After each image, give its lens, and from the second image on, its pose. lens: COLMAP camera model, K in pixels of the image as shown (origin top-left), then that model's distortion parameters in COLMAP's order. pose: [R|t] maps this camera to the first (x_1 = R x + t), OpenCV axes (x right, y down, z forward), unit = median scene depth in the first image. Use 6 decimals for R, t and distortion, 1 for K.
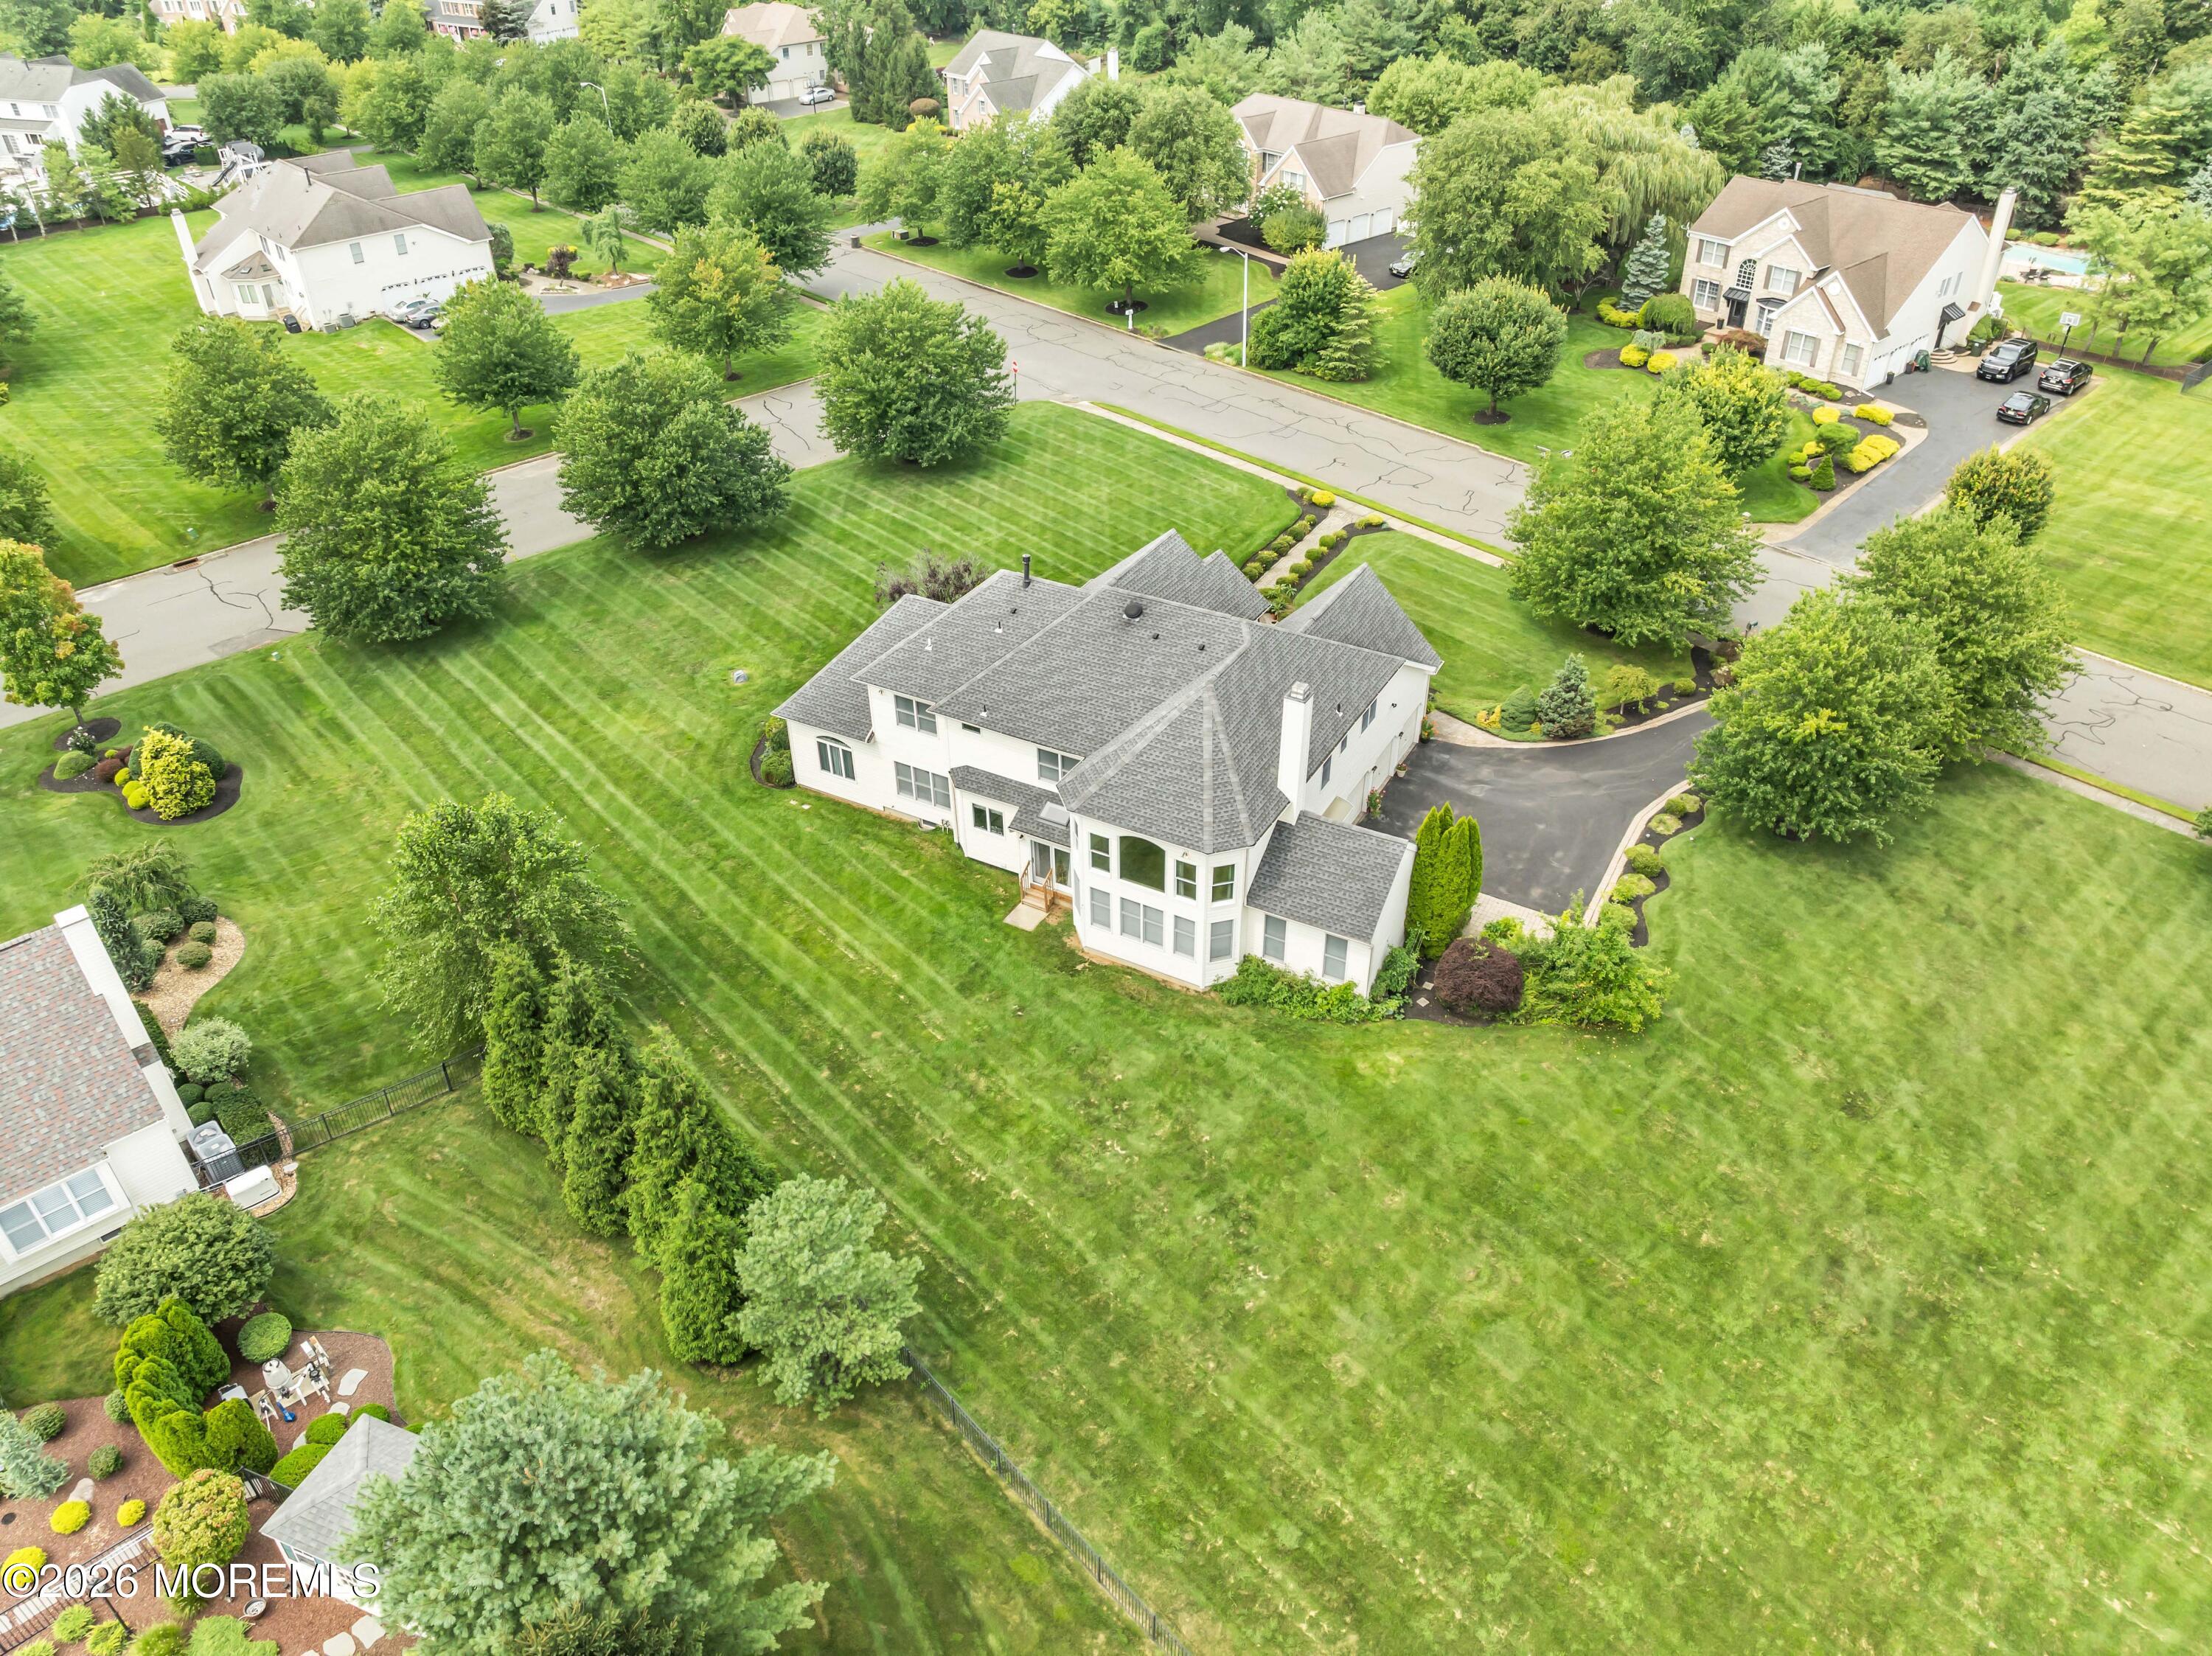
lens RADIAL K [[1556.0, 0, 1106.0], [0, 1556.0, 828.0], [0, 0, 1]] dist [-0.056468, 0.024270]
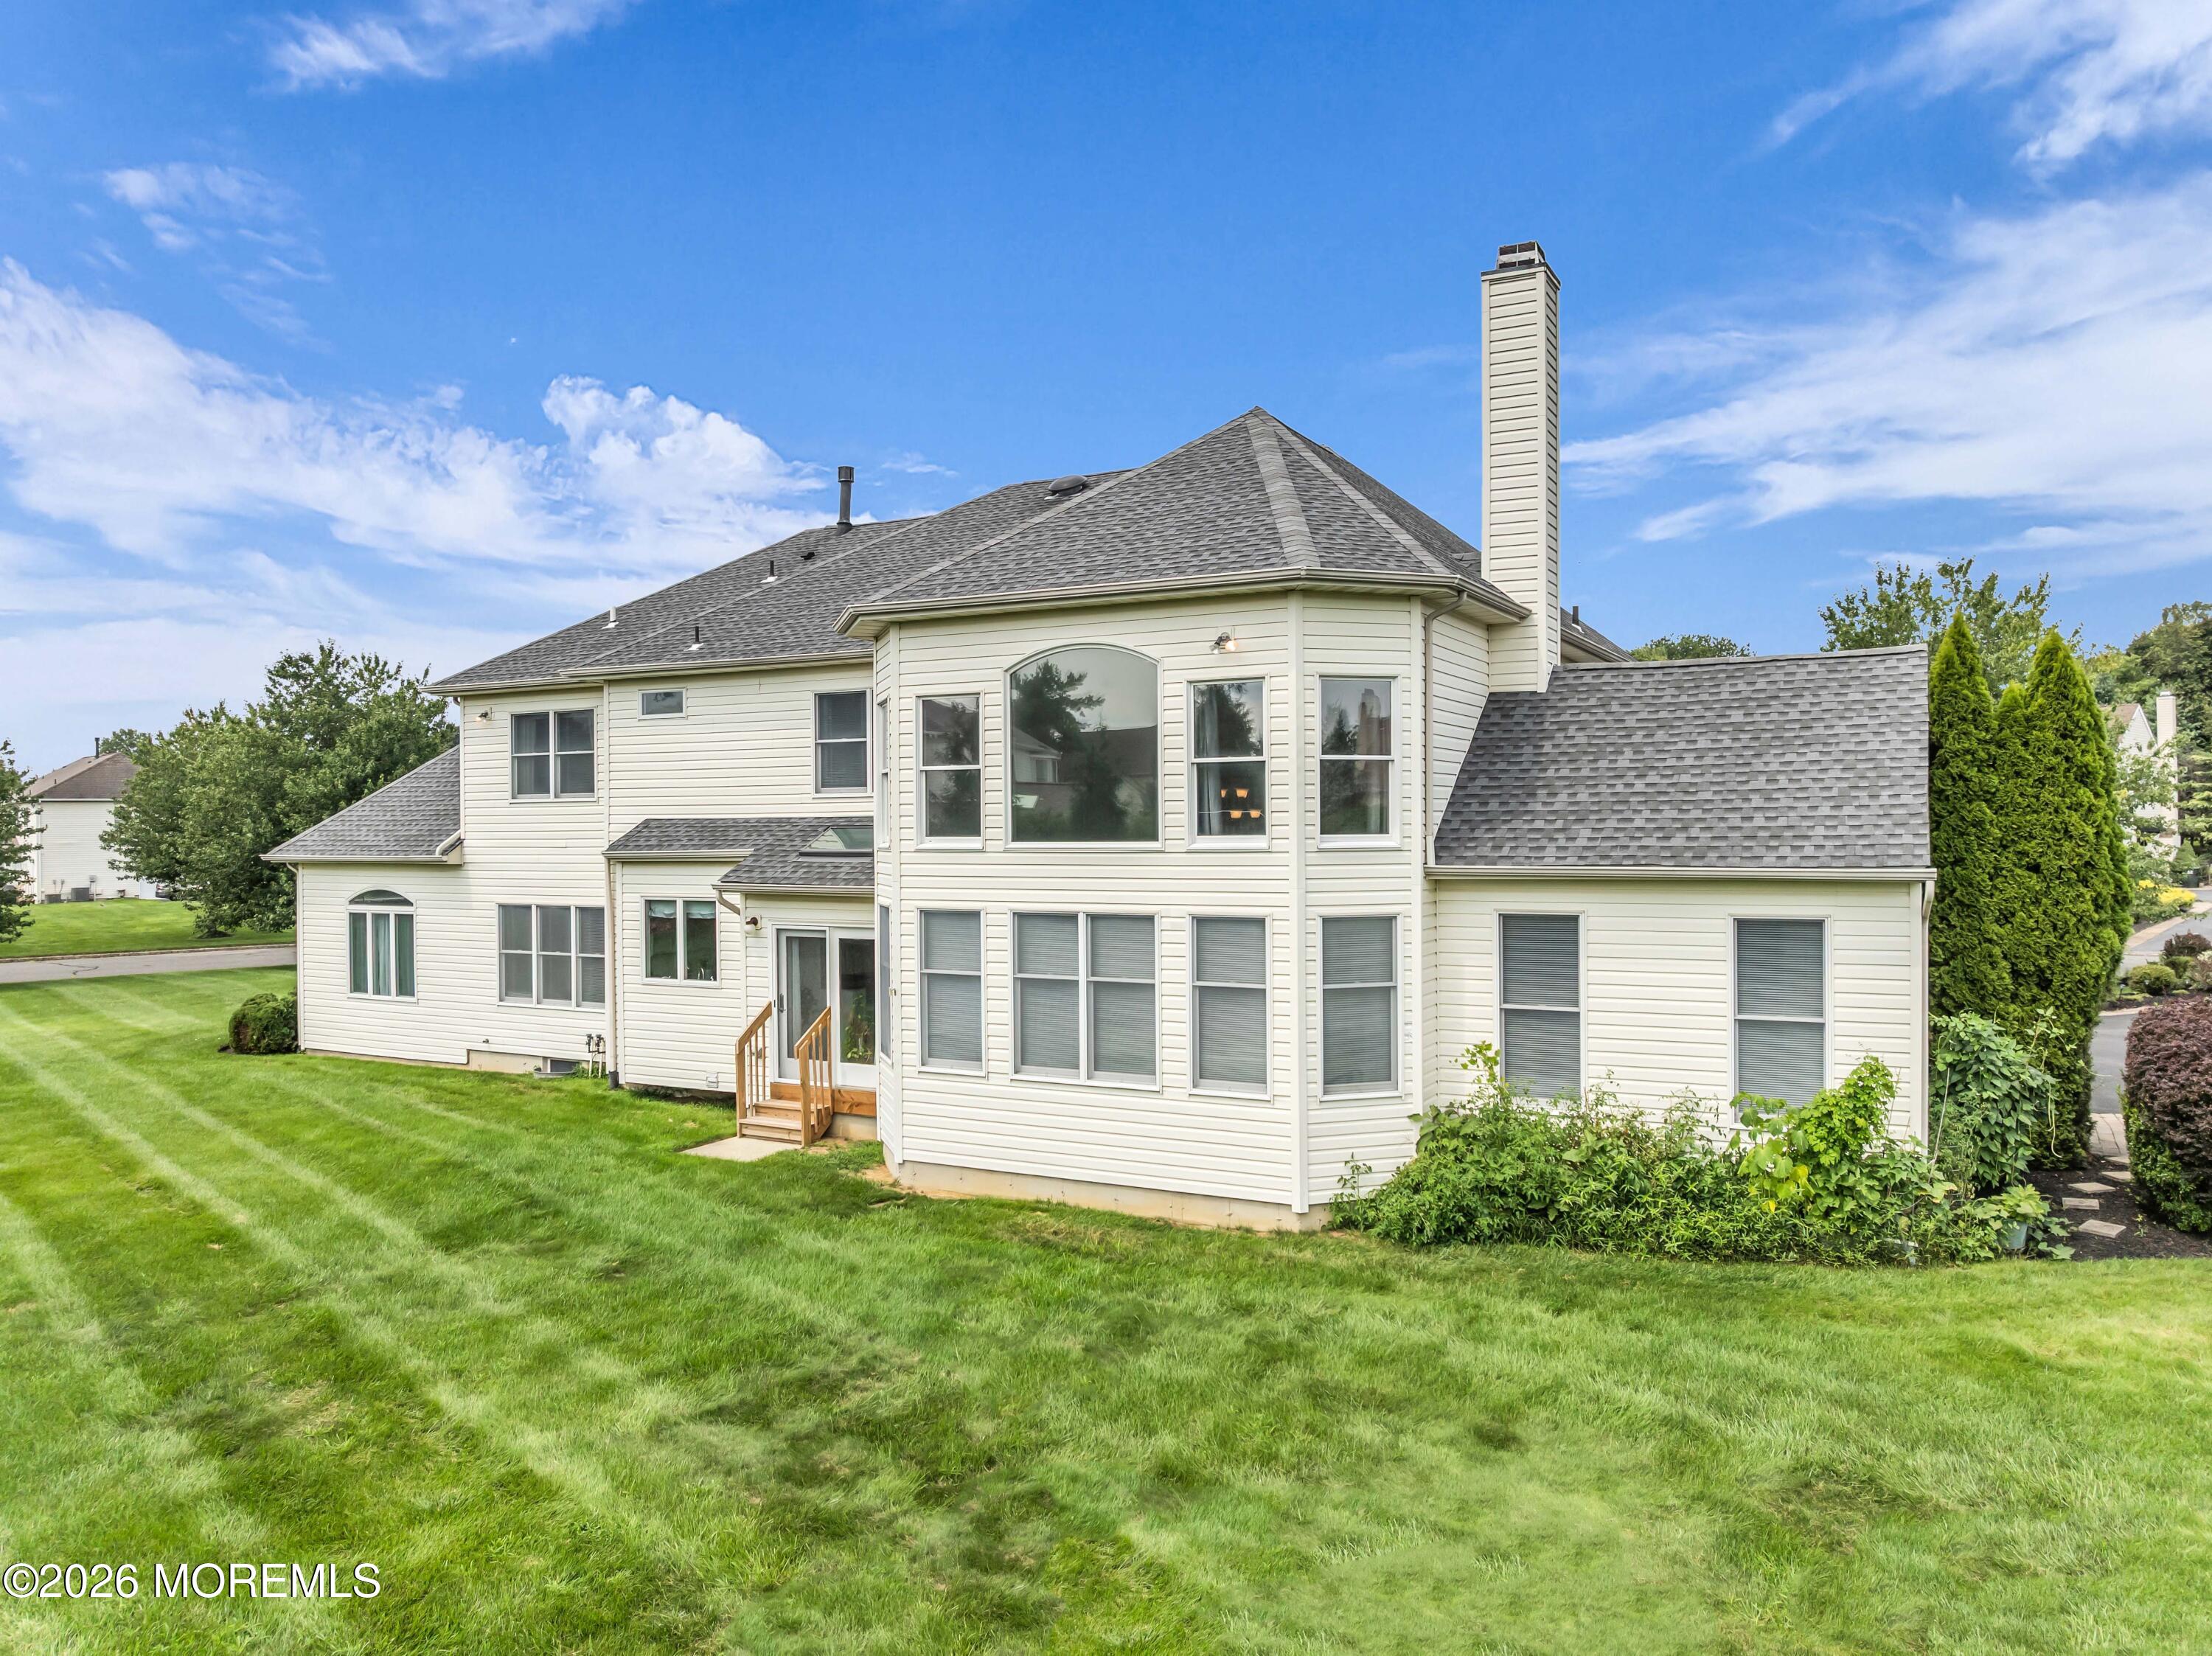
lens RADIAL K [[1556.0, 0, 1106.0], [0, 1556.0, 828.0], [0, 0, 1]] dist [-0.056468, 0.024270]
pose [[0.999686, 0.005301, 0.024482, 0.019773], [0.009937, 0.813240, -0.581844, 0.210558], [-0.022994, 0.581905, 0.812932, 0.739791]]
